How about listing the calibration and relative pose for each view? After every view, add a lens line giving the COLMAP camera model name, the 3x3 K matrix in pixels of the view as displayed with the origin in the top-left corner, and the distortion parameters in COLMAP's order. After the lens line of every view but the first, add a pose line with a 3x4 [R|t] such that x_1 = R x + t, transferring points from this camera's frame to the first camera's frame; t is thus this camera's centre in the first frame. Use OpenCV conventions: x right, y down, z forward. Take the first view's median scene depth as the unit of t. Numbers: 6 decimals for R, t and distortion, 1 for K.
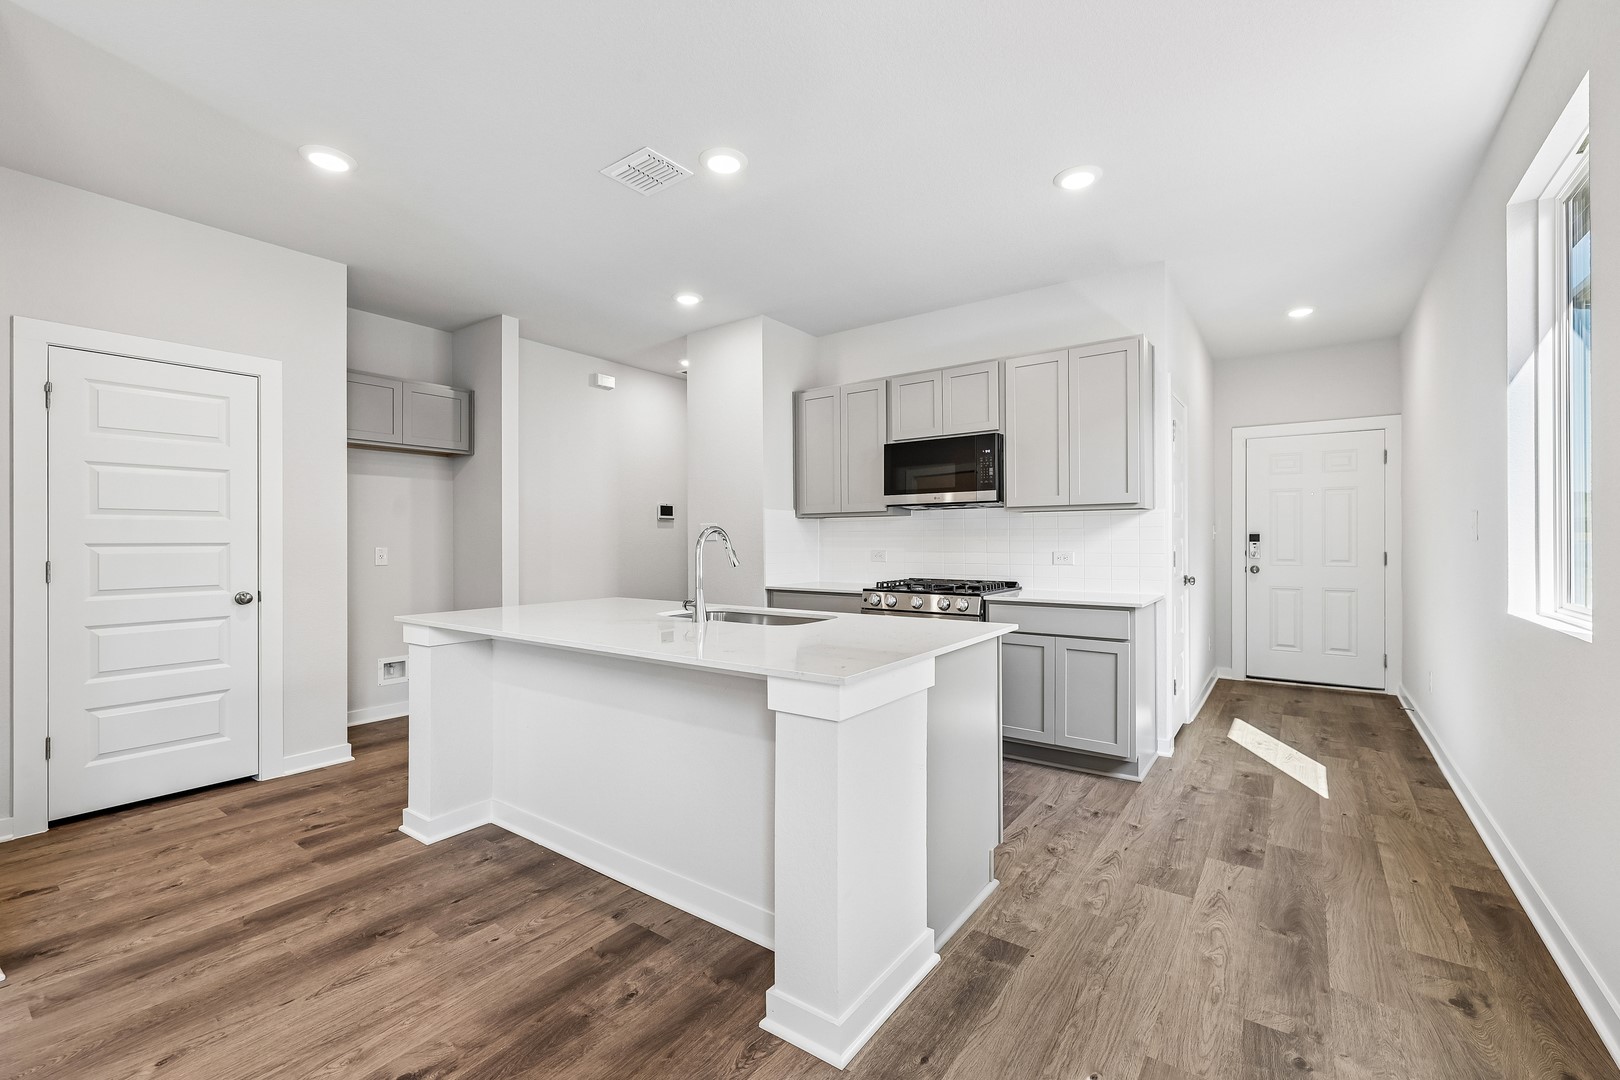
lens RADIAL K [[681.8, 0, 804.0], [0, 681.8, 539.8], [0, 0, 1]] dist [0.018403, -0.000028]
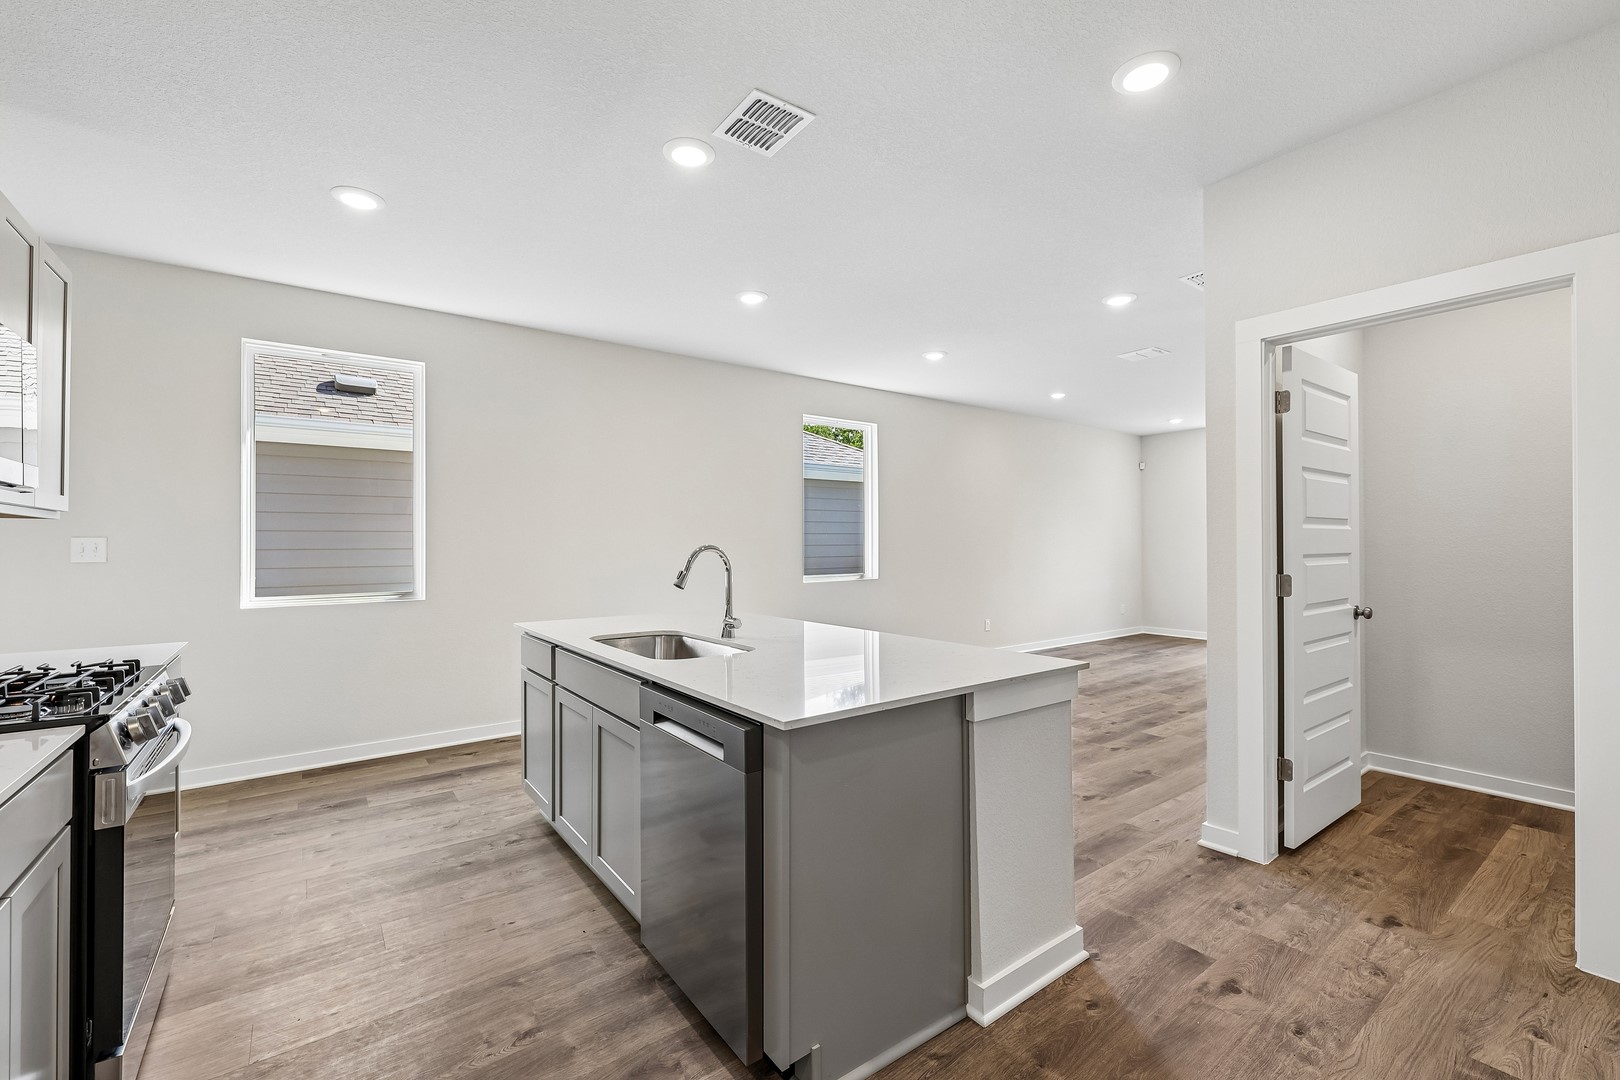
lens RADIAL K [[681.8, 0, 808.1], [0, 681.8, 540.8], [0, 0, 1]] dist [0.018403, -0.000028]
pose [[-0.955704, 0.012199, 0.294077, -0.546481], [0.010626, 0.999919, -0.006947, -0.017982], [-0.294139, -0.003514, -0.955756, 1.863131]]
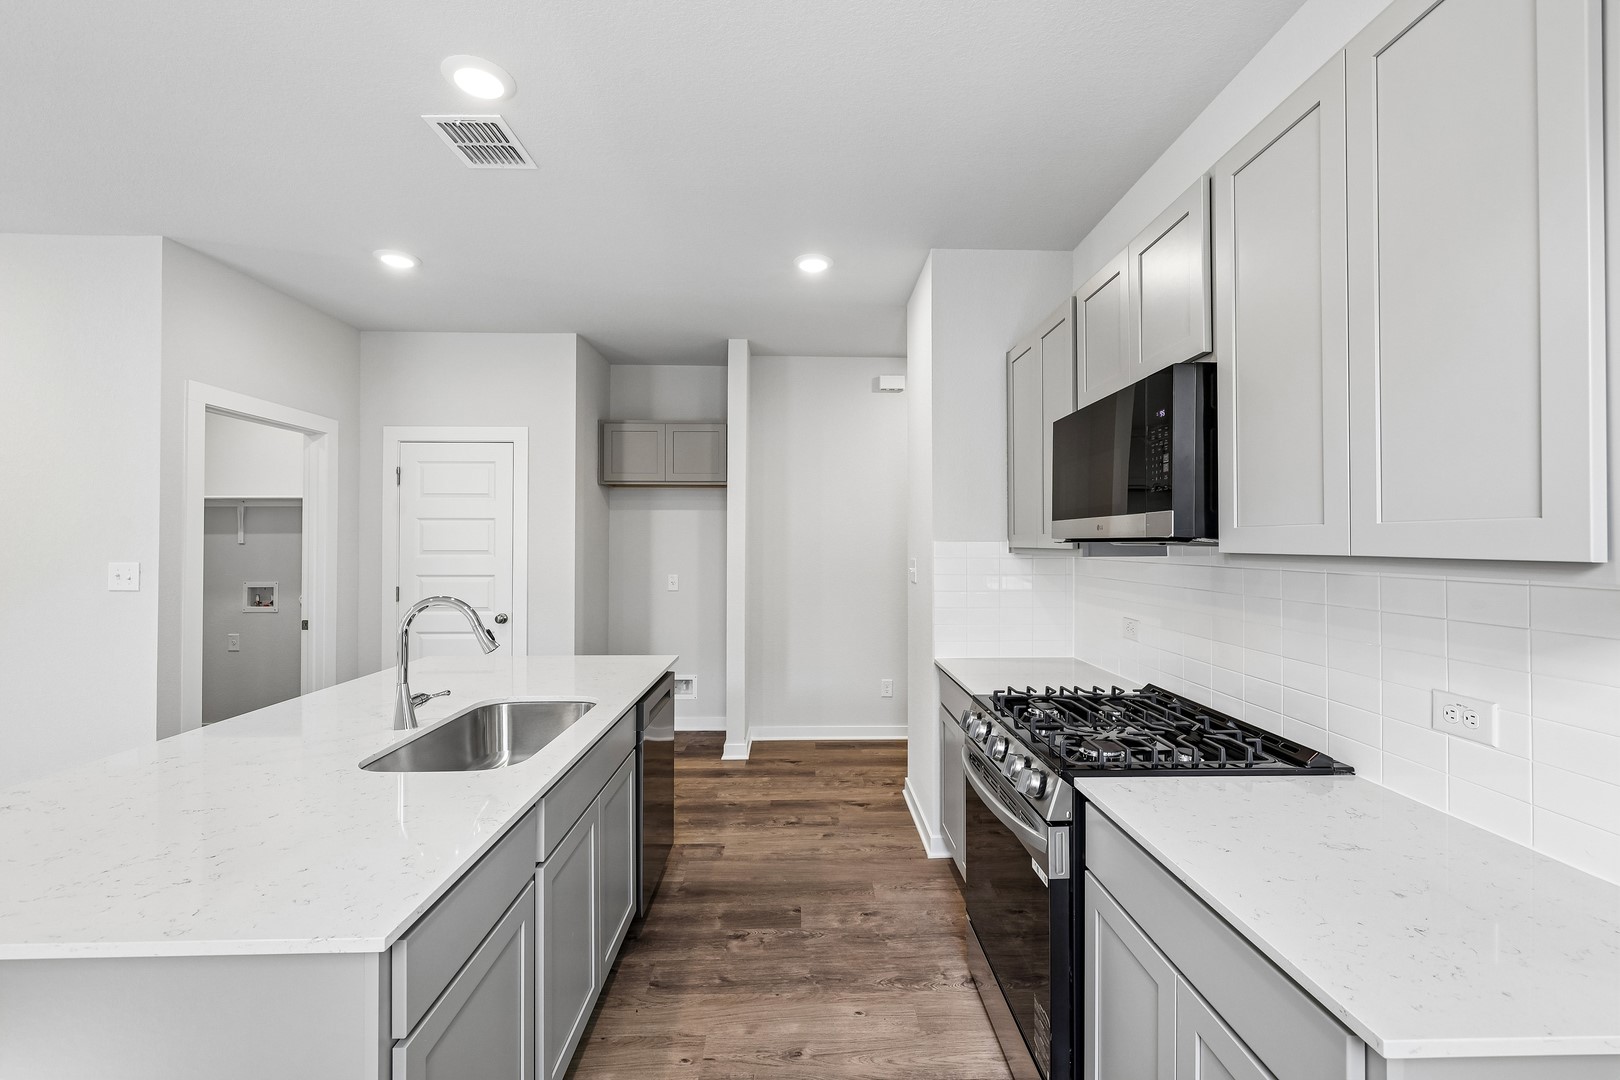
lens RADIAL K [[681.8, 0, 813.3], [0, 681.8, 541.7], [0, 0, 1]] dist [0.018403, -0.000028]
pose [[0.612944, 0.004806, -0.790112, 0.666301], [-0.004317, 0.999987, 0.002734, -0.077631], [0.790115, 0.001735, 0.612956, 0.847268]]
